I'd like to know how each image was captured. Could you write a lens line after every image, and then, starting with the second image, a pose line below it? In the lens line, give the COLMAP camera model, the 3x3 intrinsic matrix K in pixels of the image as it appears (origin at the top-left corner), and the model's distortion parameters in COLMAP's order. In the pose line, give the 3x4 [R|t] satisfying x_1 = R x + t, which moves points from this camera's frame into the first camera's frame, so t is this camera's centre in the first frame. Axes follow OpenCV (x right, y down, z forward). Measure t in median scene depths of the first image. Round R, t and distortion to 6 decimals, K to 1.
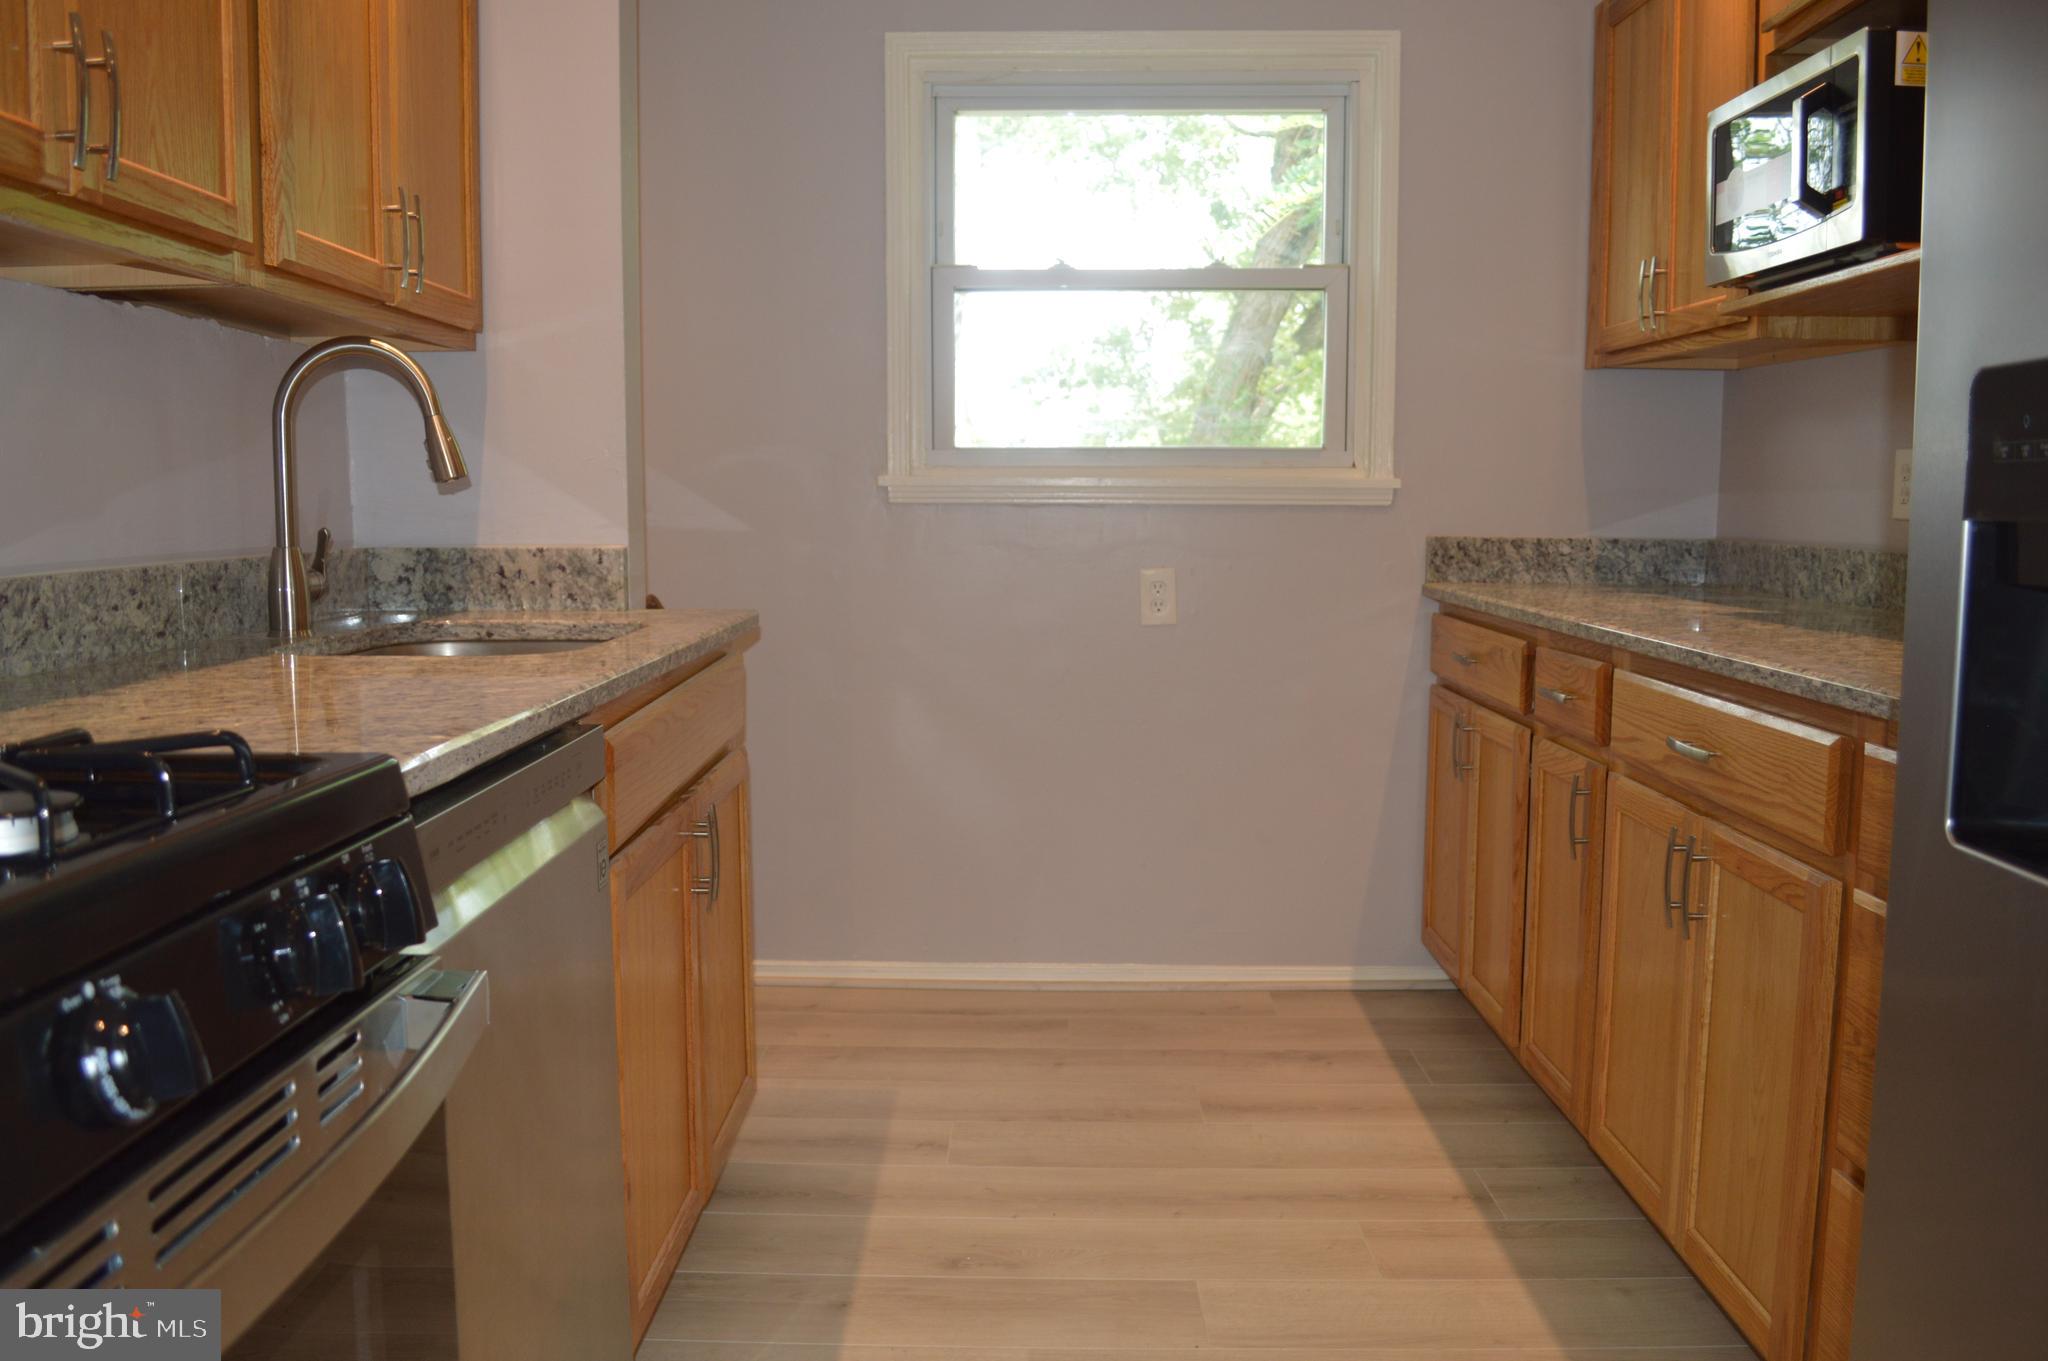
lens RADIAL K [[1635.9, 0, 1034.7], [0, 1635.9, 689.4], [0, 0, 1]] dist [-0.076574, 0.004984]
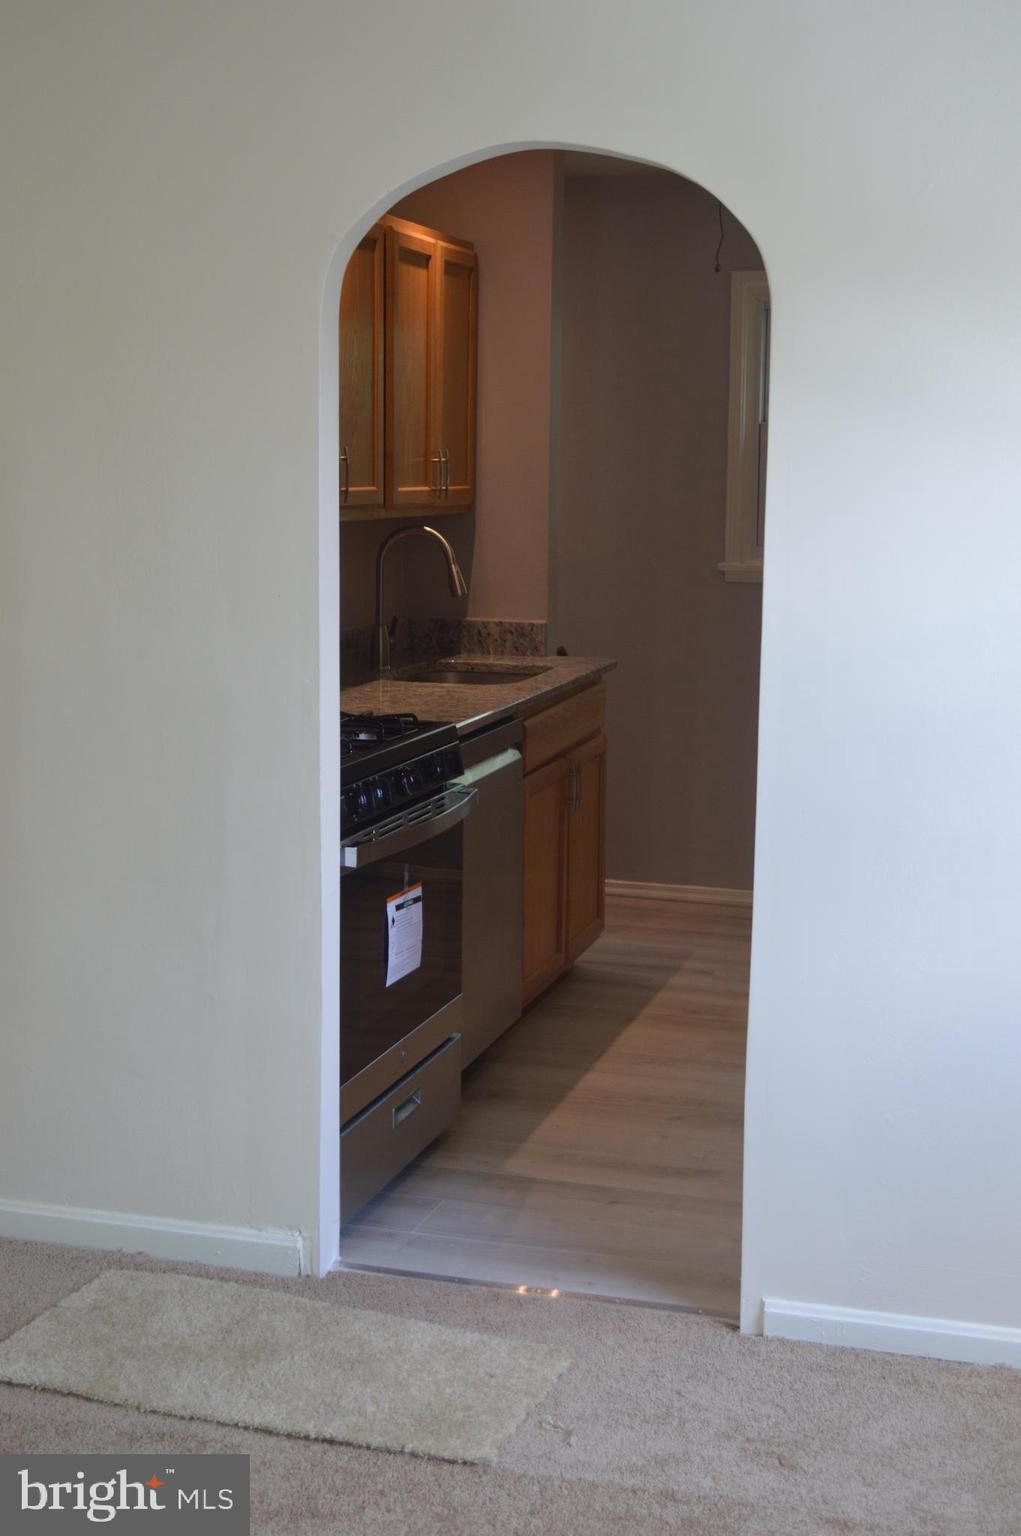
lens RADIAL K [[2040.2, 0, 509.2], [0, 2040.2, 768.3], [0, 0, 1]] dist [-0.021491, 0.000000]
pose [[0.957632, 0.051938, -0.283272, 0.376425], [-0.041405, 0.998215, 0.043050, -0.021498], [0.285002, -0.029497, 0.958073, -1.243817]]
